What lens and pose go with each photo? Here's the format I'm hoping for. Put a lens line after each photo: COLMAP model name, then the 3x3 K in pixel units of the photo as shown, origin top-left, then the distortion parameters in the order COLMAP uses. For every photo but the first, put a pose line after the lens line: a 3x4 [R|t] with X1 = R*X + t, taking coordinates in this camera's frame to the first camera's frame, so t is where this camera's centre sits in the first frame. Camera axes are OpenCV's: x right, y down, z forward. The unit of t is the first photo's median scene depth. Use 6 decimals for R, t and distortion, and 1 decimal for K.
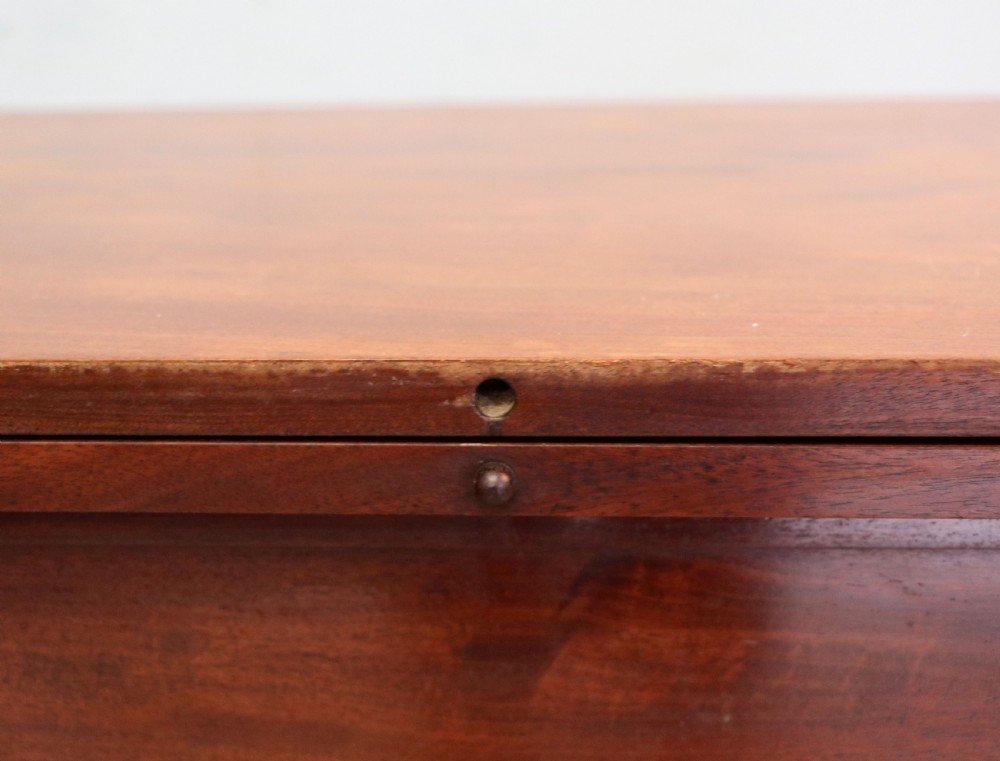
lens RADIAL K [[1326.3, 0, 501.7], [0, 1326.3, 379.5], [0, 0, 1]] dist [0.013687, 0.000000]
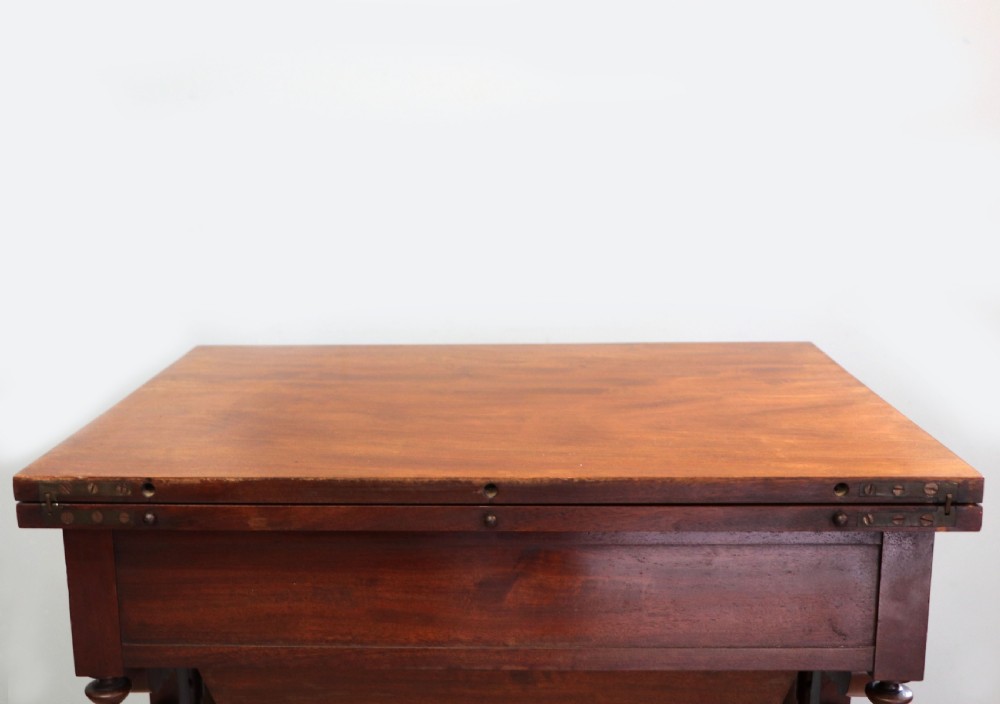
lens RADIAL K [[1192.6, 0, 468.9], [0, 1192.6, 352.2], [0, 0, 1]] dist [-0.046979, 0.000000]
pose [[0.999994, -0.000713, -0.003470, -0.044011], [0.000317, 0.993624, -0.112746, 0.007154], [0.003528, 0.112744, 0.993618, -1.636782]]
